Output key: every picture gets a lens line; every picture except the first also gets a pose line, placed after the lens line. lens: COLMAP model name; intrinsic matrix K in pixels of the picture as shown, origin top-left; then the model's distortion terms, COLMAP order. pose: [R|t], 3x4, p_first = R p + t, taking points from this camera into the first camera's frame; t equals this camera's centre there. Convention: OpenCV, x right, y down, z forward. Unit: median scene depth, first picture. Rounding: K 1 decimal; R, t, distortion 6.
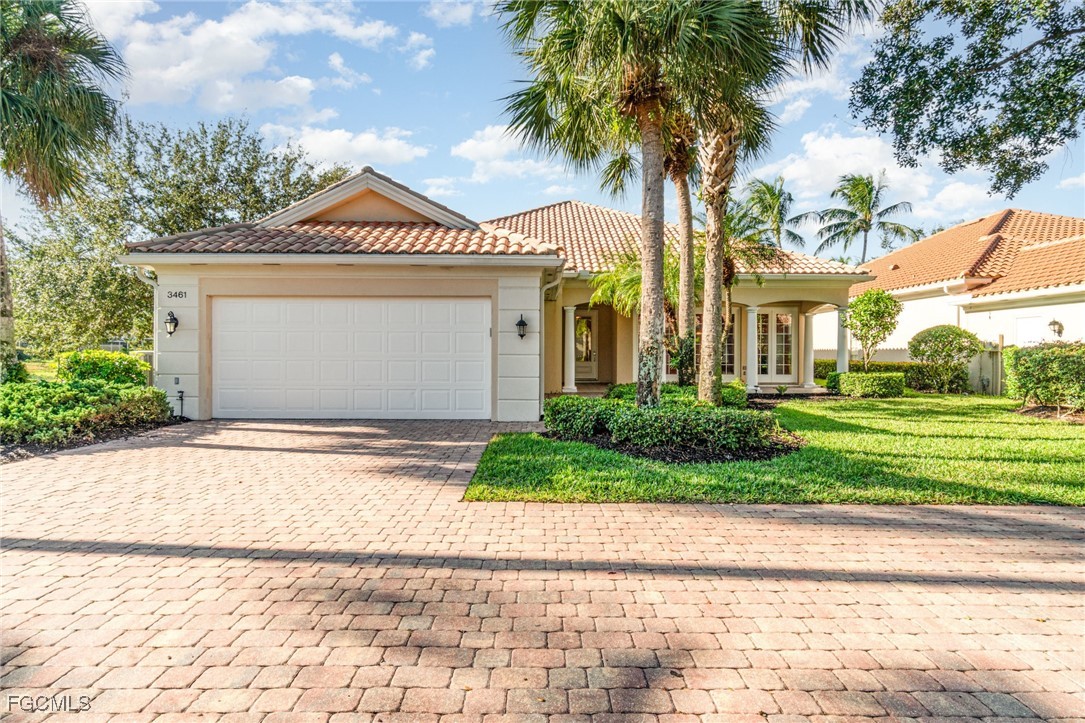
lens RADIAL K [[595.6, 0, 543.2], [0, 595.6, 357.2], [0, 0, 1]] dist [0.002869, -0.000446]
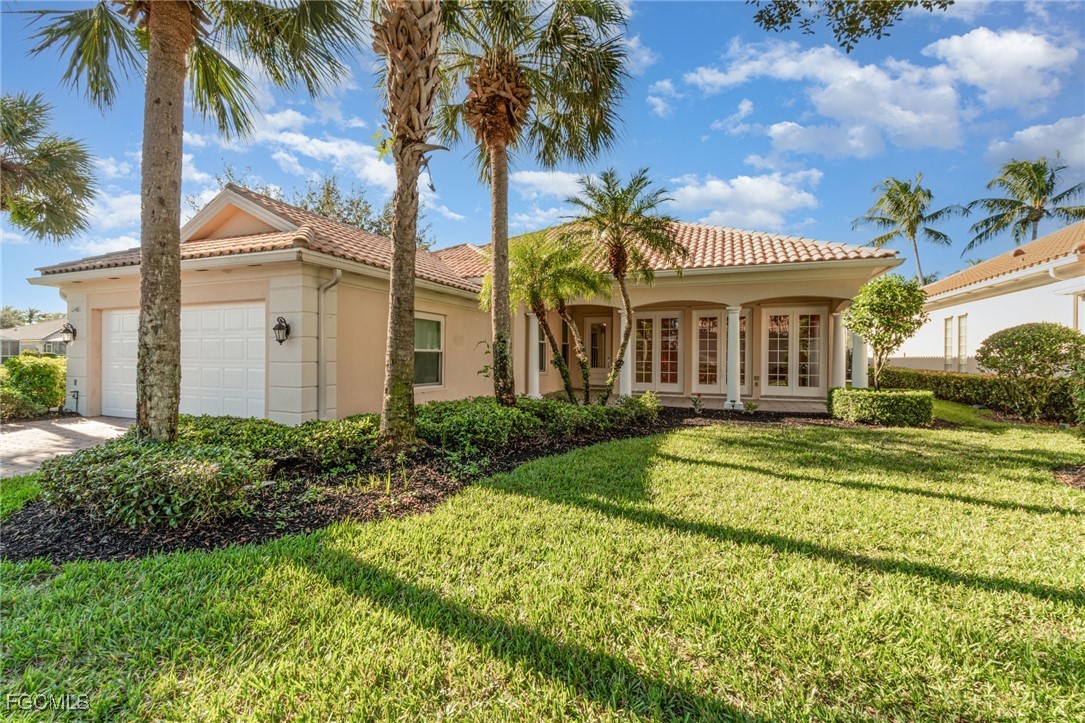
lens RADIAL K [[467.7, 0, 540.7], [0, 467.7, 358.9], [0, 0, 1]] dist [0.000035, -0.000307]
pose [[0.929970, 0.004888, -0.367603, 0.333498], [-0.007080, 0.999964, -0.004614, -0.005253], [0.367567, 0.006893, 0.929971, 0.279153]]
